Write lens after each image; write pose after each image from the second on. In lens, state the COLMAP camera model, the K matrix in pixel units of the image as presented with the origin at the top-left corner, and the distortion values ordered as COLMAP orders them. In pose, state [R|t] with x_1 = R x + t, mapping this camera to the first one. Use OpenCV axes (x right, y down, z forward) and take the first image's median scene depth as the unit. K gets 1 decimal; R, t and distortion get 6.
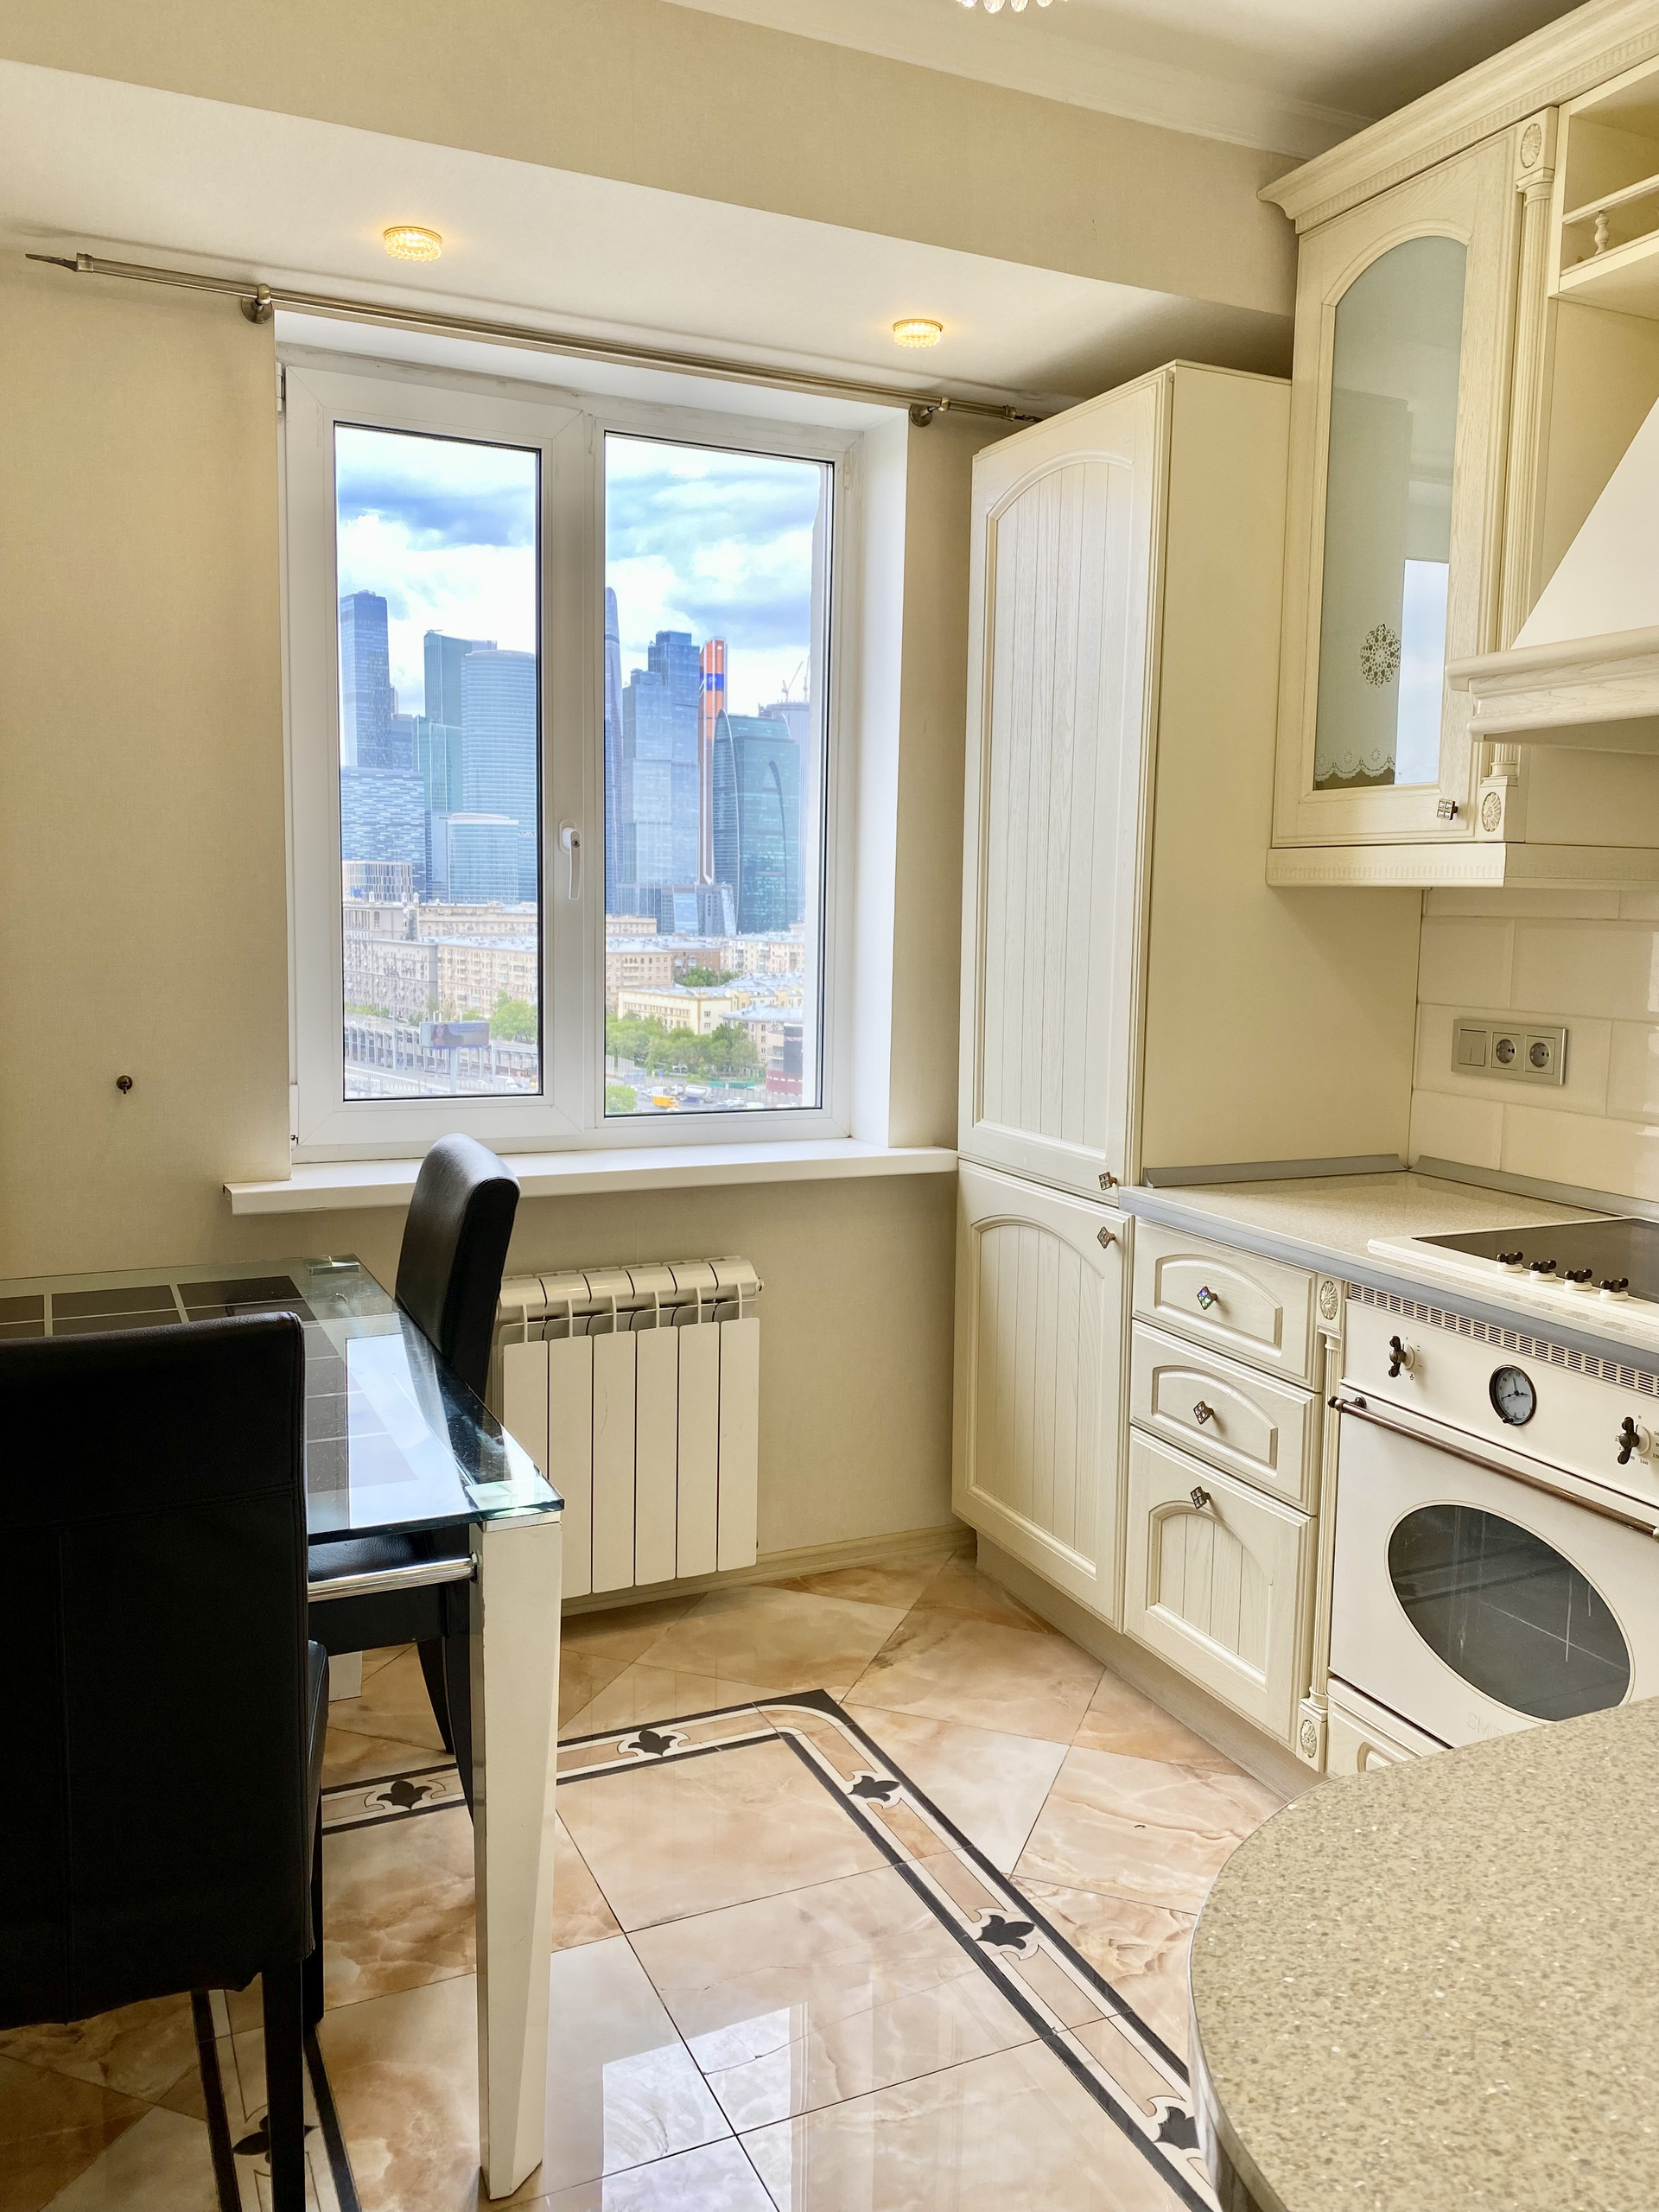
lens RADIAL K [[1702.2, 0, 832.8], [0, 1702.2, 1097.0], [0, 0, 1]] dist [0.099739, -0.136490]
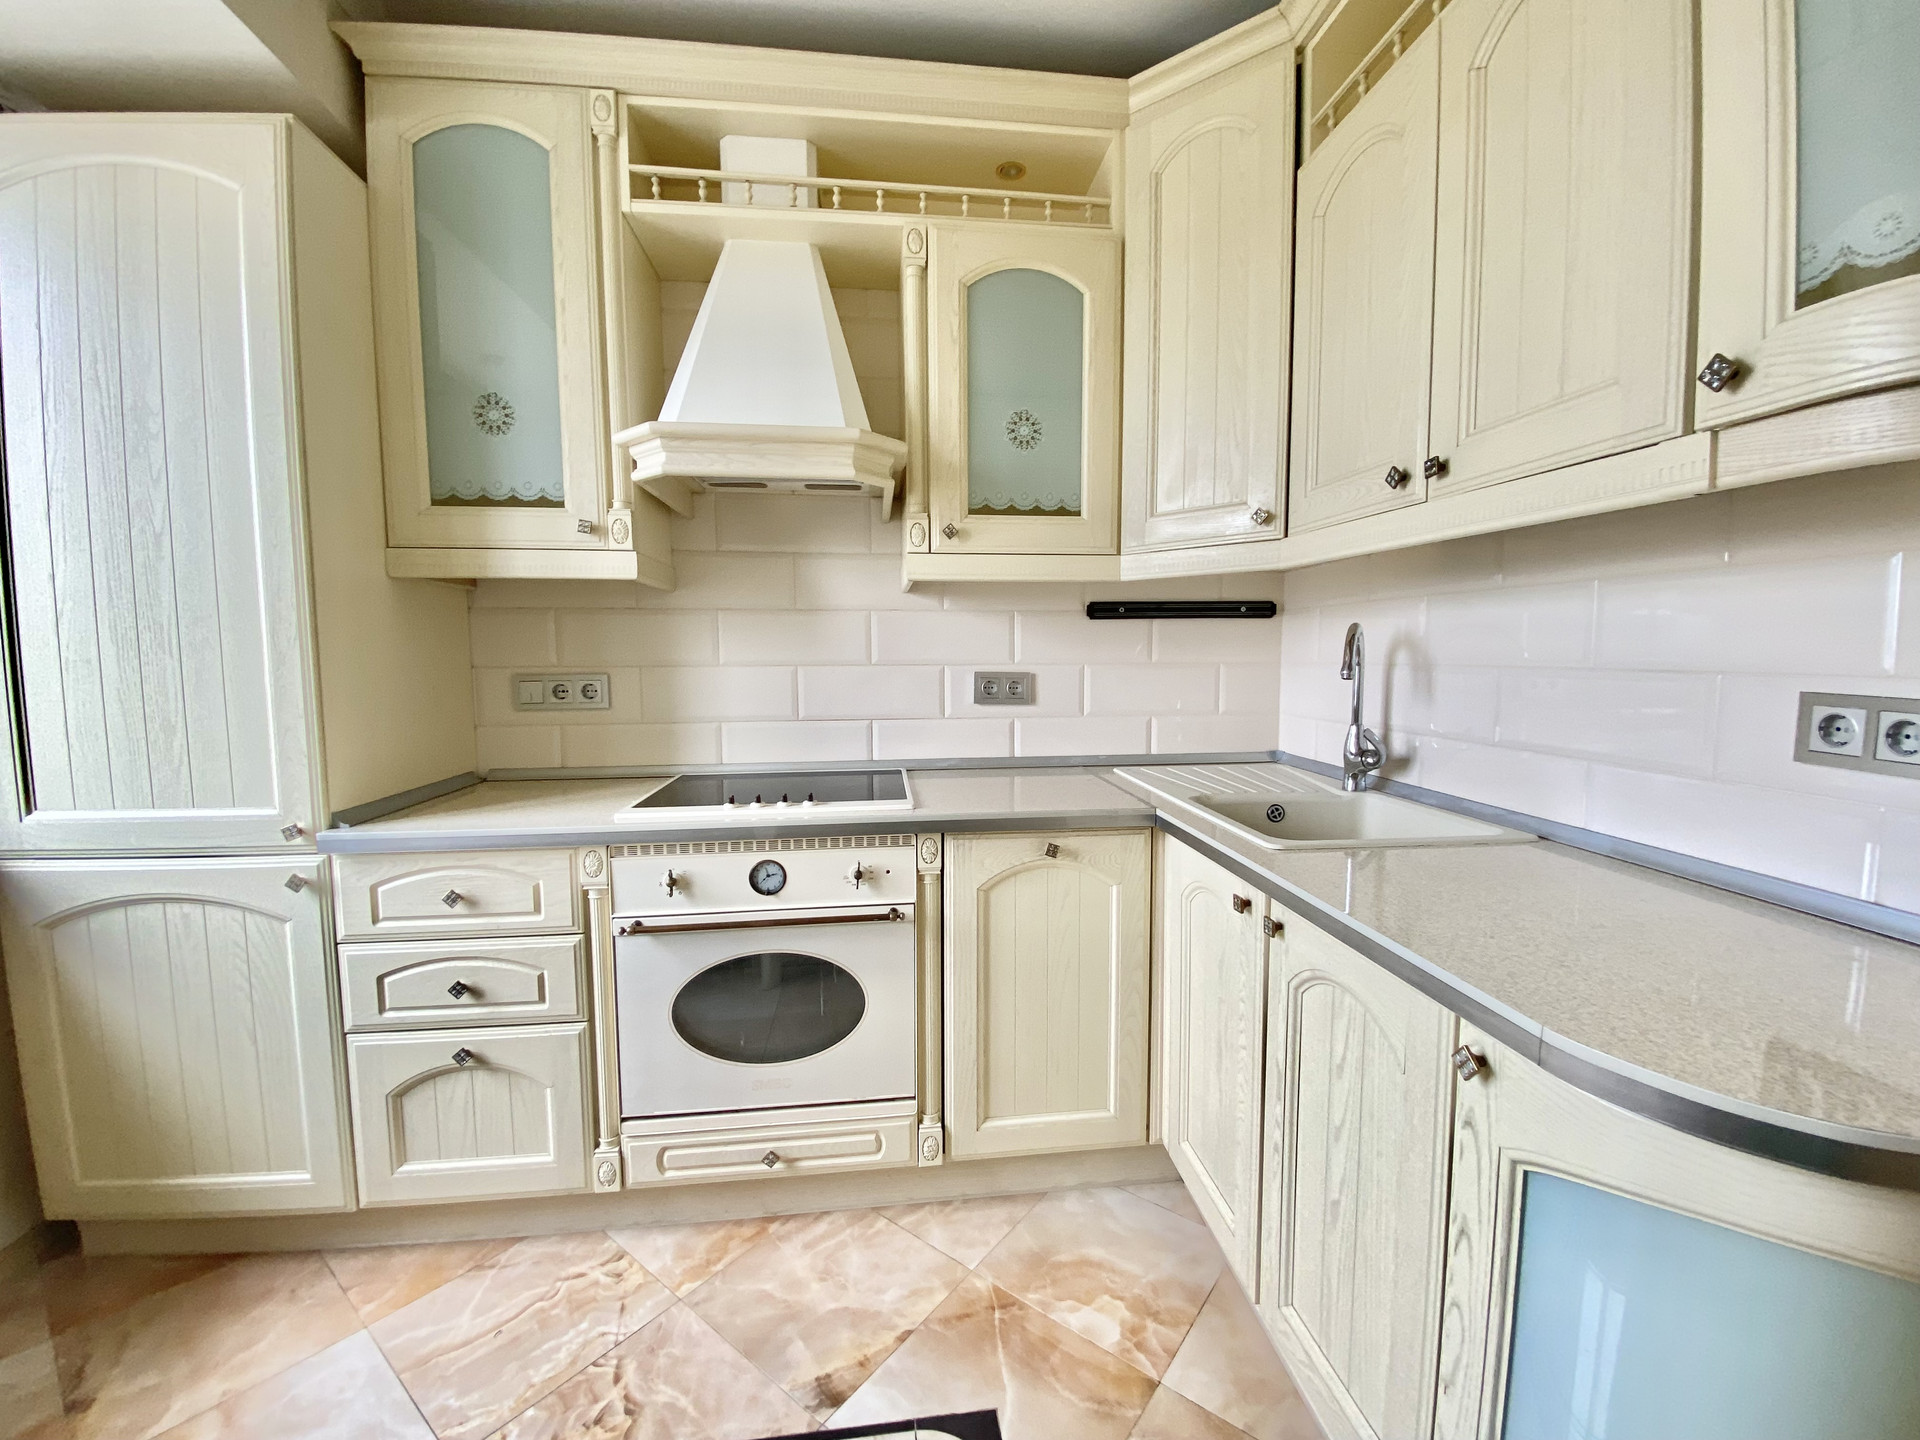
lens RADIAL K [[778.2, 0, 966.7], [0, 778.2, 712.8], [0, 0, 1]] dist [0.018191, -0.018966]
pose [[0.301905, -0.092805, 0.948810, -0.194827], [0.123074, 0.990716, 0.057743, -0.003072], [-0.945360, 0.099341, 0.310524, 0.455273]]
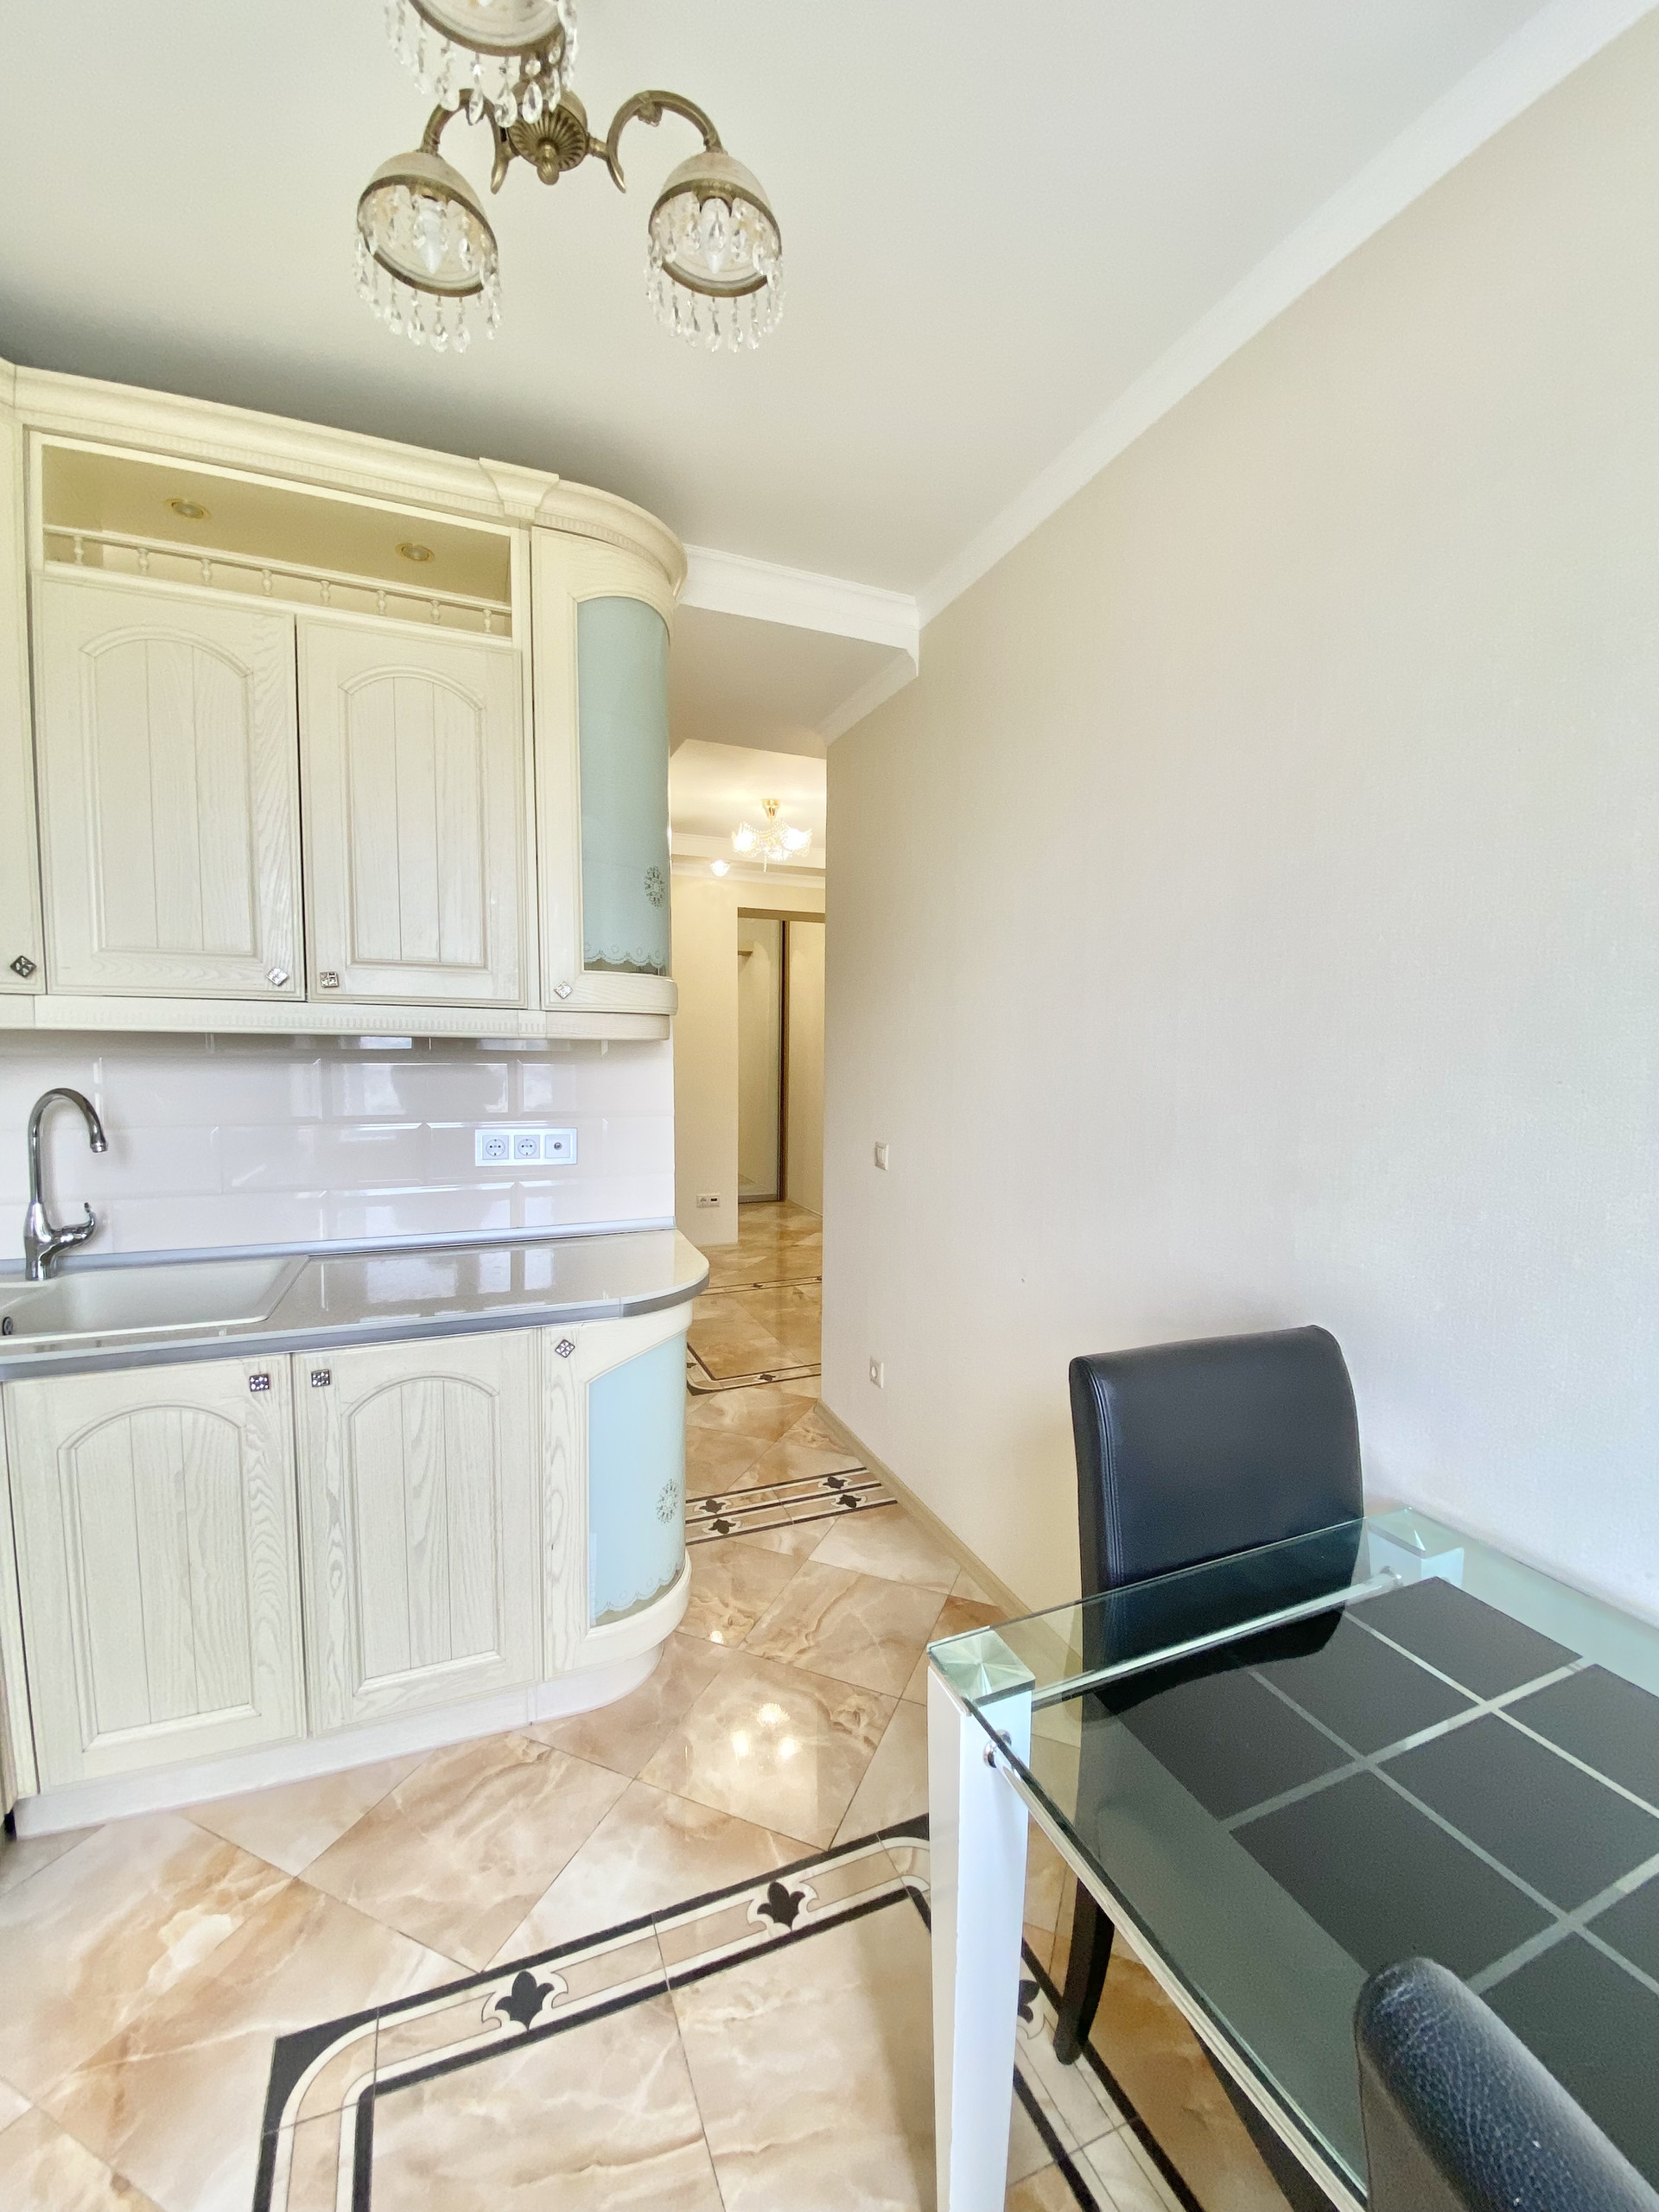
lens RADIAL K [[896.5, 0, 835.9], [0, 896.5, 1111.6], [0, 0, 1]] dist [0.018191, -0.018966]
pose [[-0.998967, -0.029684, 0.034407, -0.071400], [-0.022289, 0.979897, 0.198256, -0.127124], [-0.039600, 0.197284, -0.979546, 0.974664]]
